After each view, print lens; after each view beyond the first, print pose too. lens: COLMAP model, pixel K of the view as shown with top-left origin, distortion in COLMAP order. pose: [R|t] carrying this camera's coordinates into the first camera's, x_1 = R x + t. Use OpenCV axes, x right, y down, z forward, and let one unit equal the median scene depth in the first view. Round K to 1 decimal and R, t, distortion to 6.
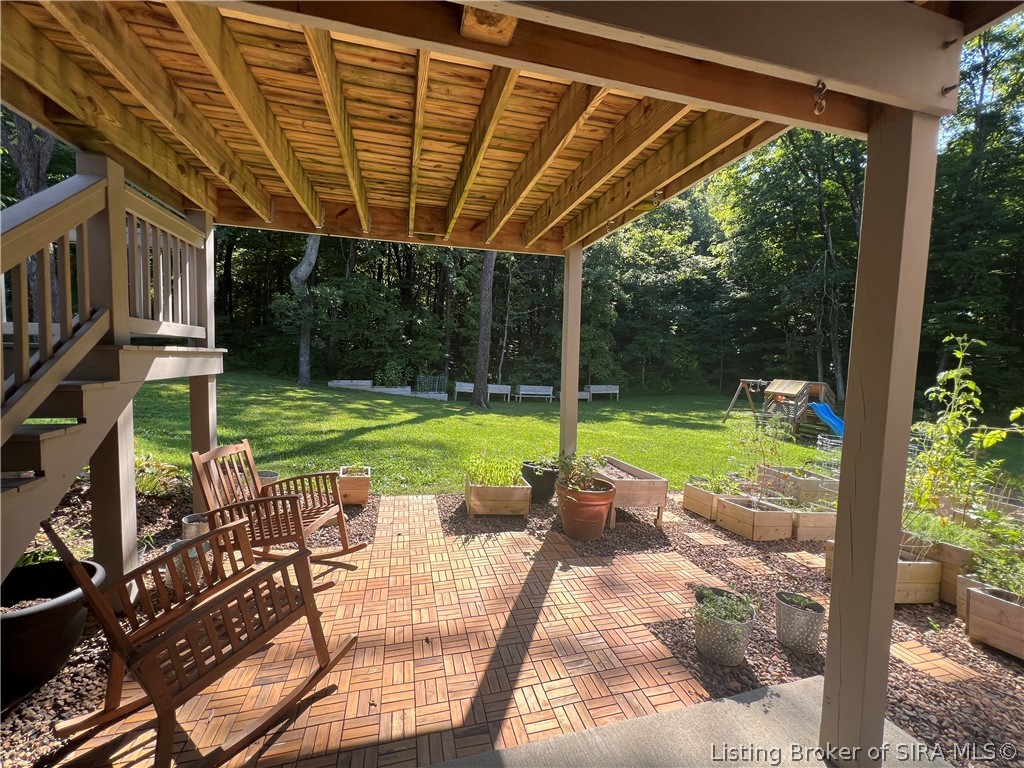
lens RADIAL K [[408.6, 0, 512.0], [0, 408.6, 384.0], [0, 0, 1]] dist [-0.002901, -0.000602]
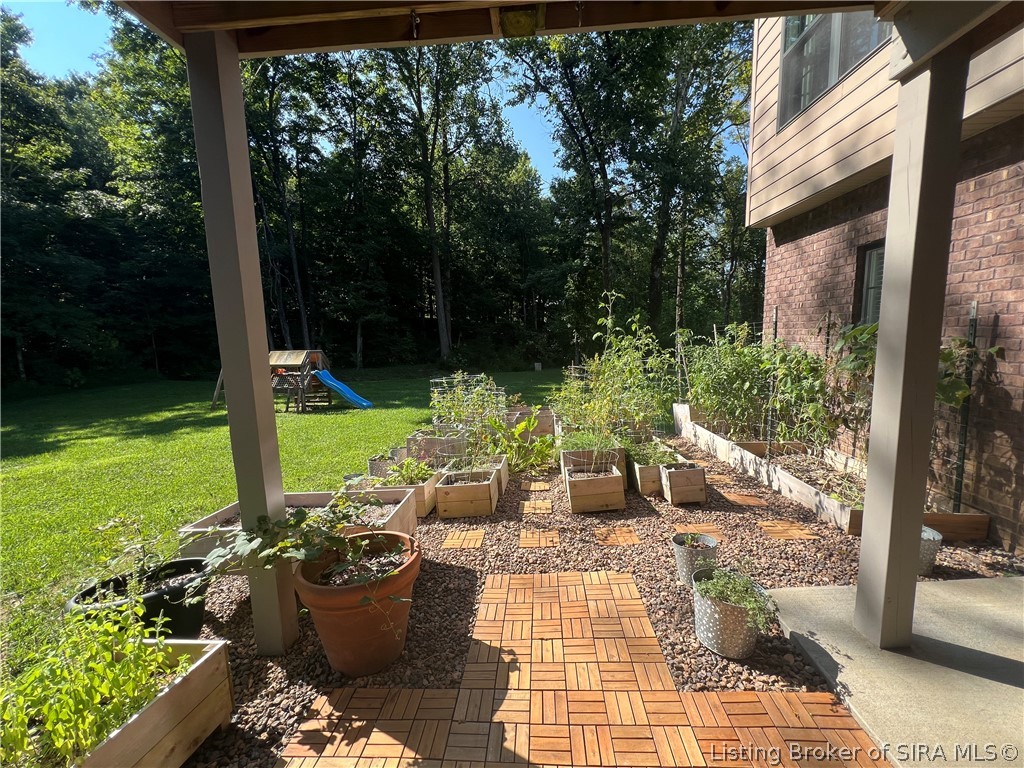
lens RADIAL K [[408.6, 0, 512.0], [0, 408.6, 384.0], [0, 0, 1]] dist [-0.002901, -0.000602]
pose [[0.314882, -0.149897, 0.937220, -0.031628], [0.092987, 0.987572, 0.126709, -0.002413], [-0.944565, 0.047251, 0.324907, 0.099076]]
